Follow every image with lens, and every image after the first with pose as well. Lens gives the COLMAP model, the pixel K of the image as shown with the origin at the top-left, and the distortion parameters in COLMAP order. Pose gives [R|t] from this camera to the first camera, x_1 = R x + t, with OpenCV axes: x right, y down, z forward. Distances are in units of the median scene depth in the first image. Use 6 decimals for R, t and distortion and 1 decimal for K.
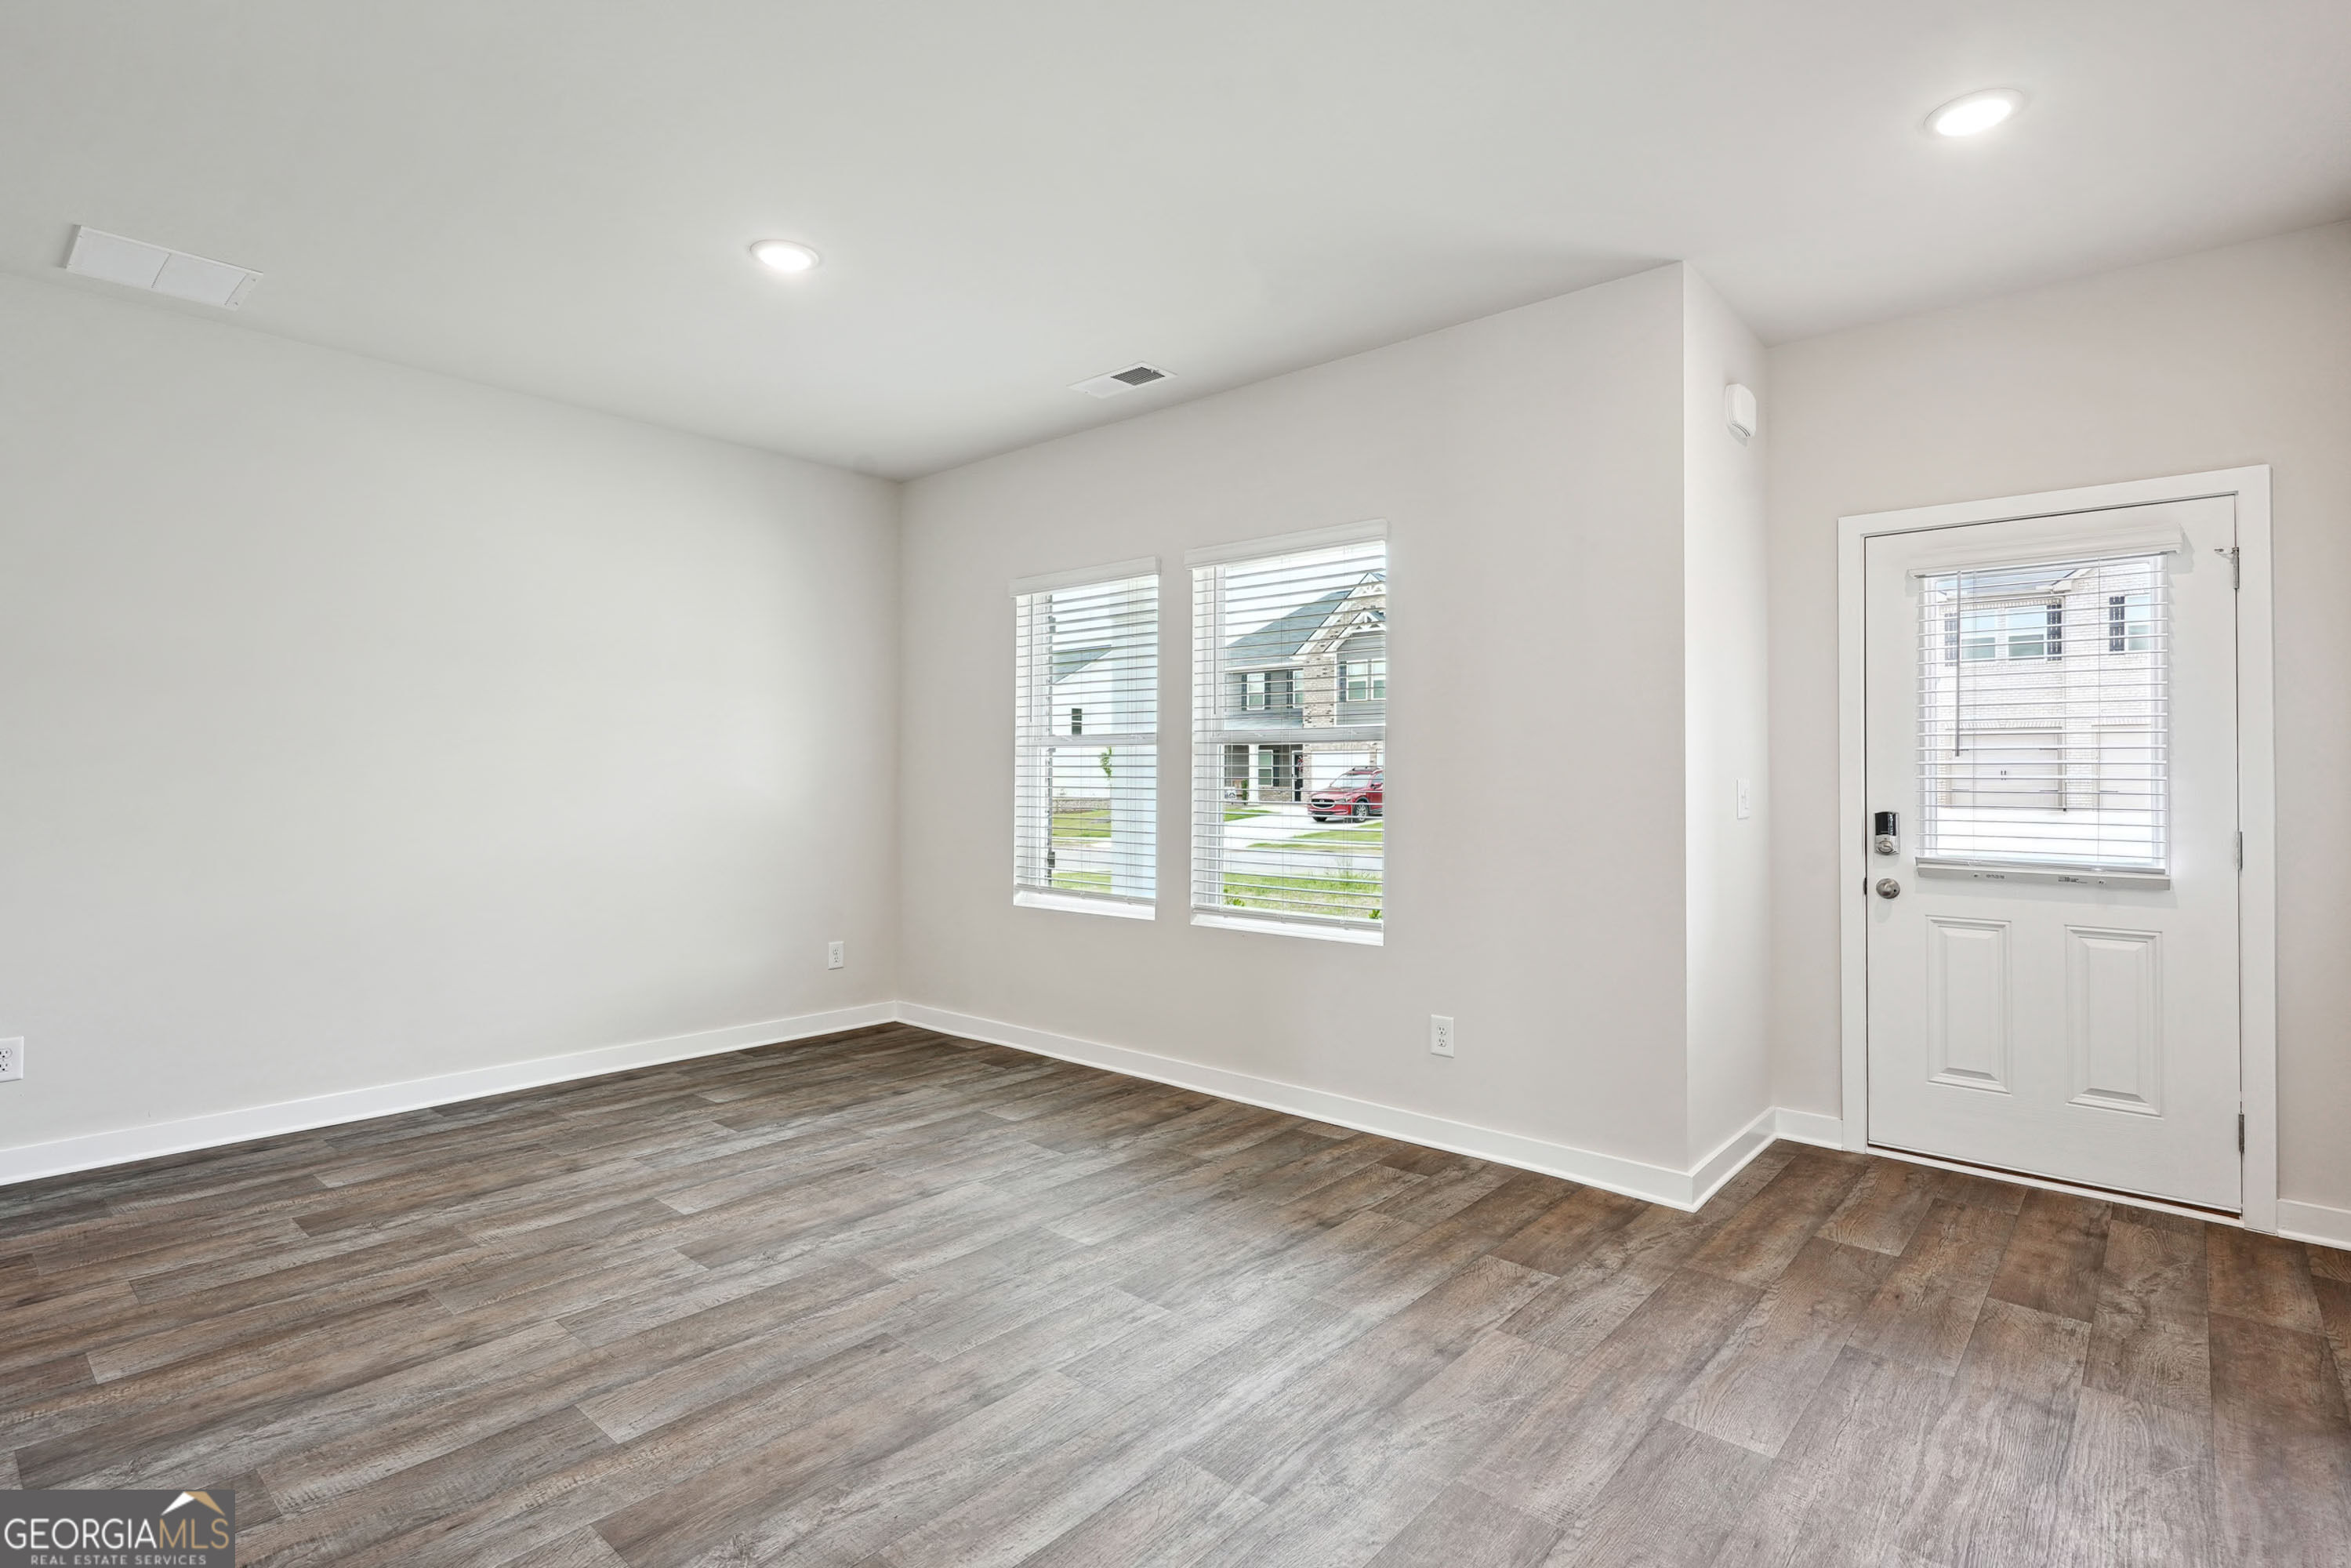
lens RADIAL K [[1143.2, 0, 1171.0], [0, 1143.2, 768.7], [0, 0, 1]] dist [-0.034521, 0.011632]
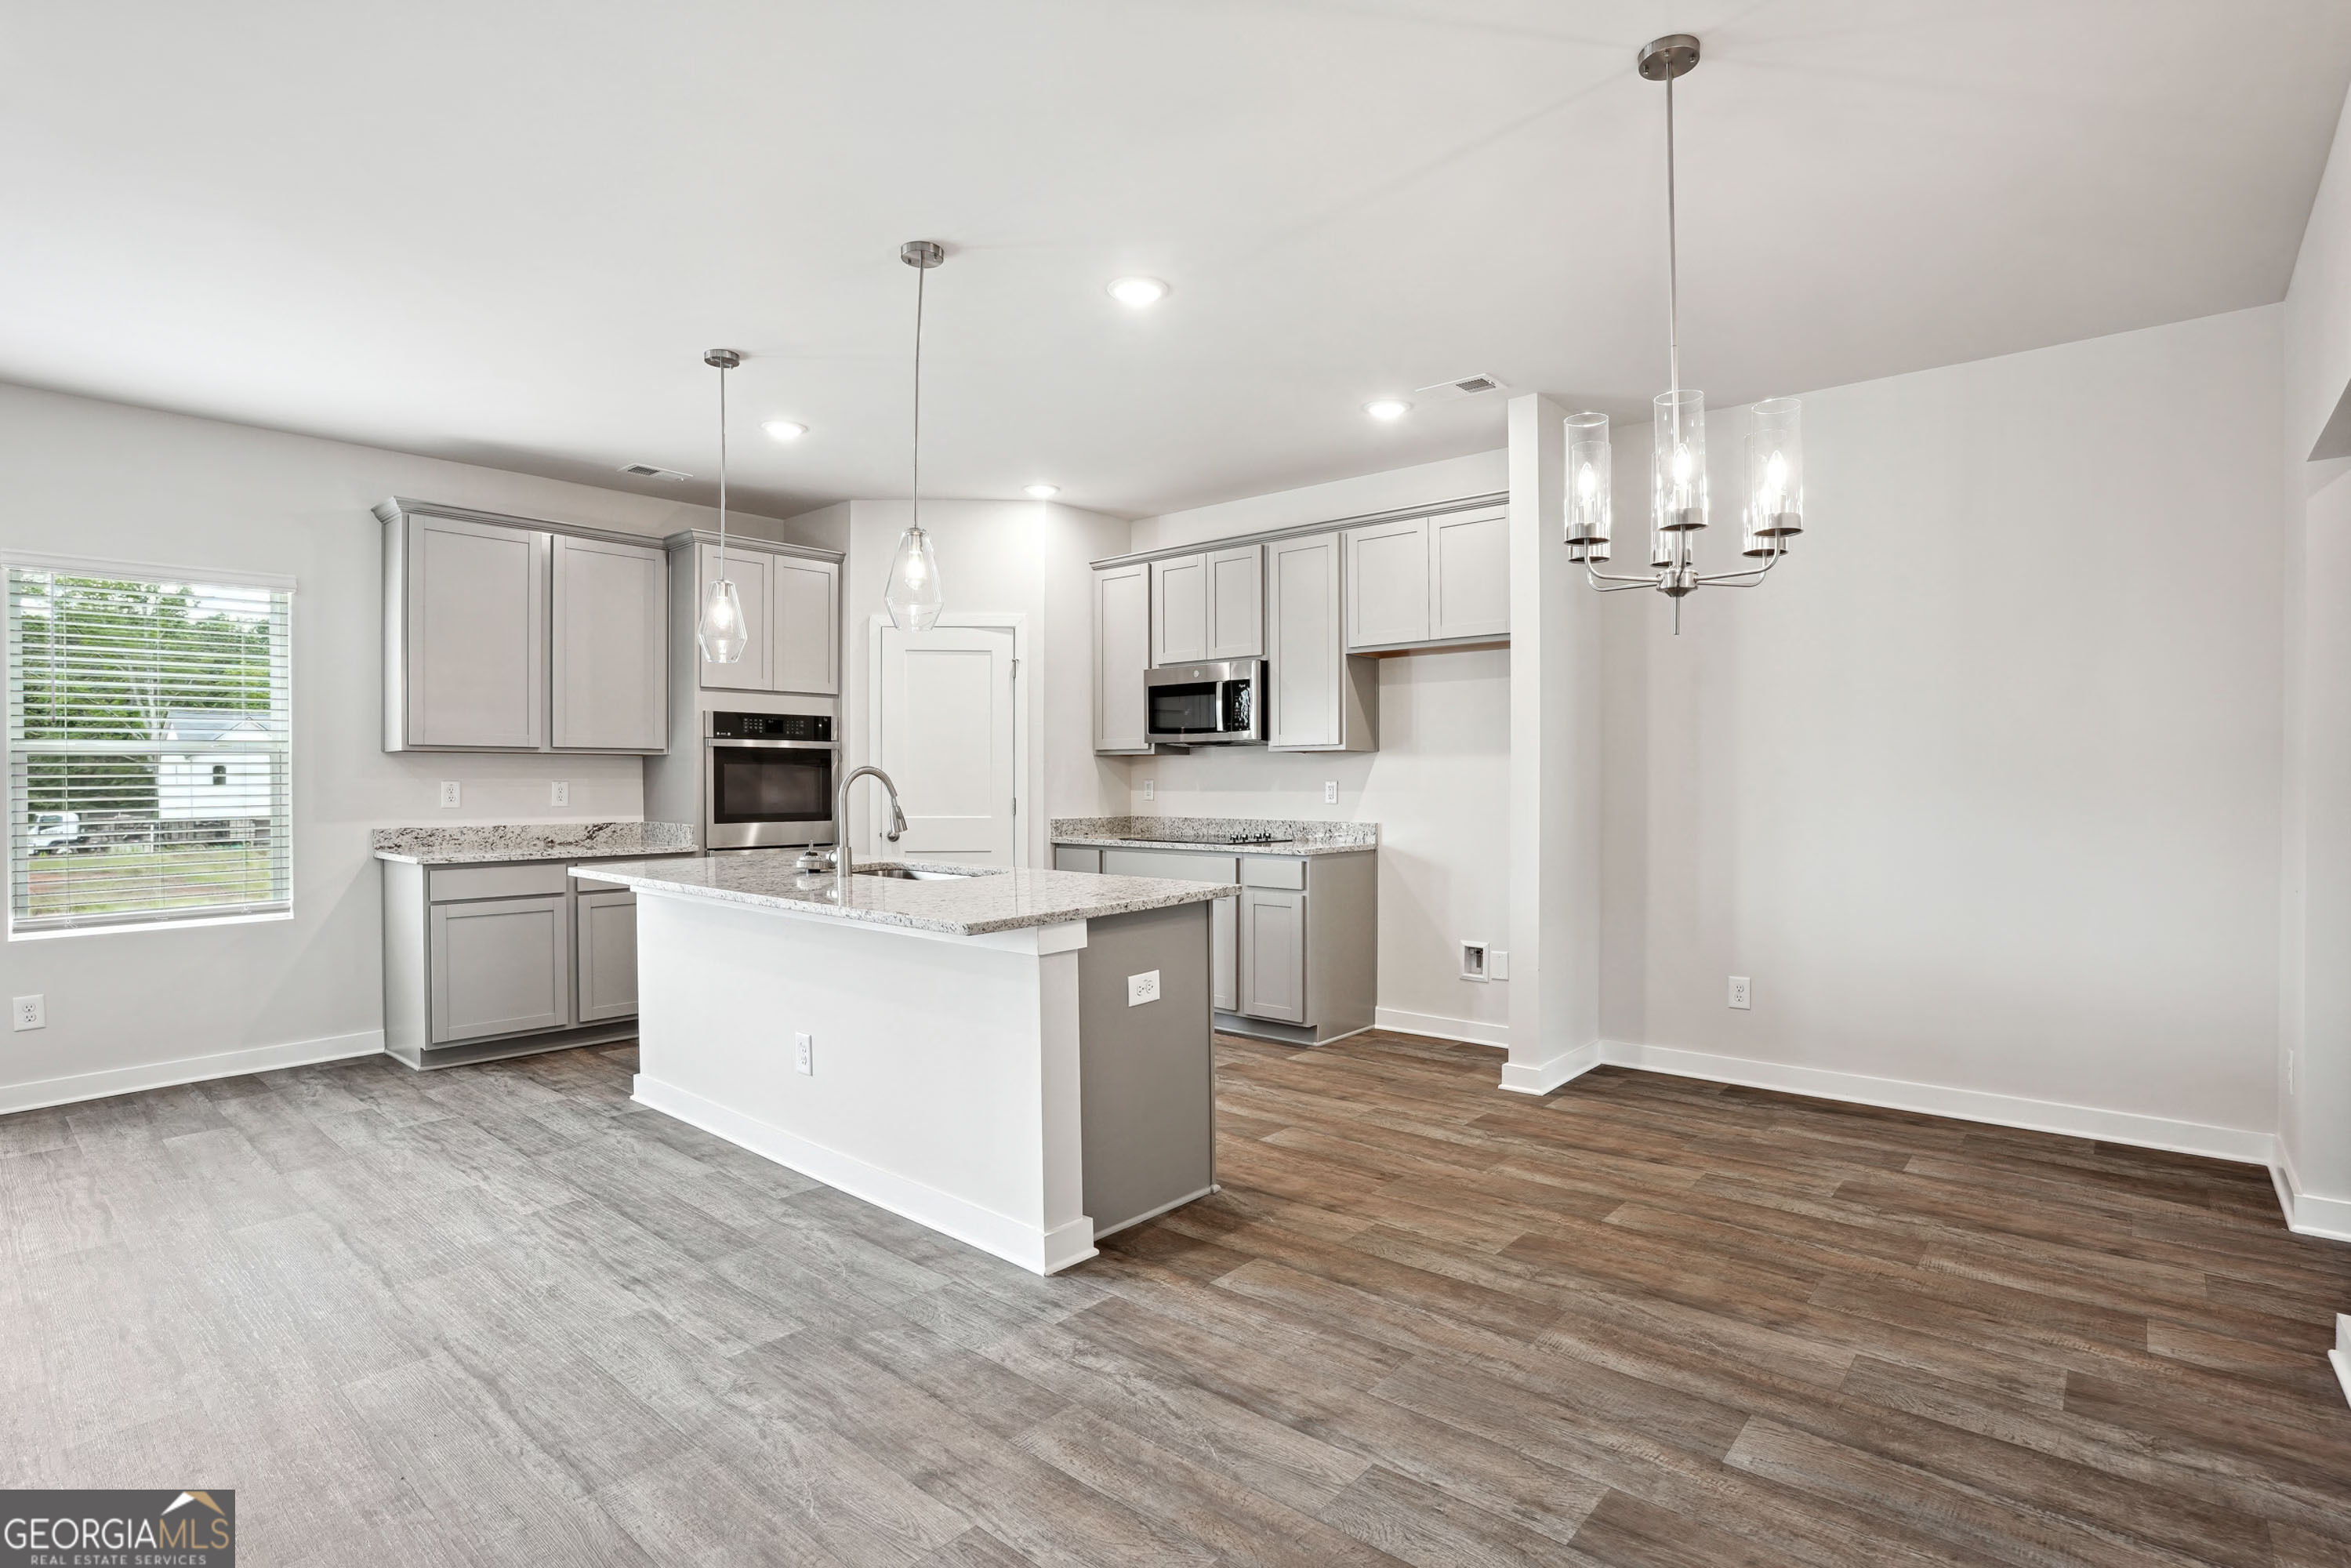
lens RADIAL K [[1143.2, 0, 1177.3], [0, 1143.2, 788.5], [0, 0, 1]] dist [-0.034521, 0.011632]
pose [[0.014080, 0.004768, -0.999889, 0.567206], [0.016746, 0.999847, 0.005004, 0.000467], [0.999761, -0.016815, 0.013998, 0.619056]]
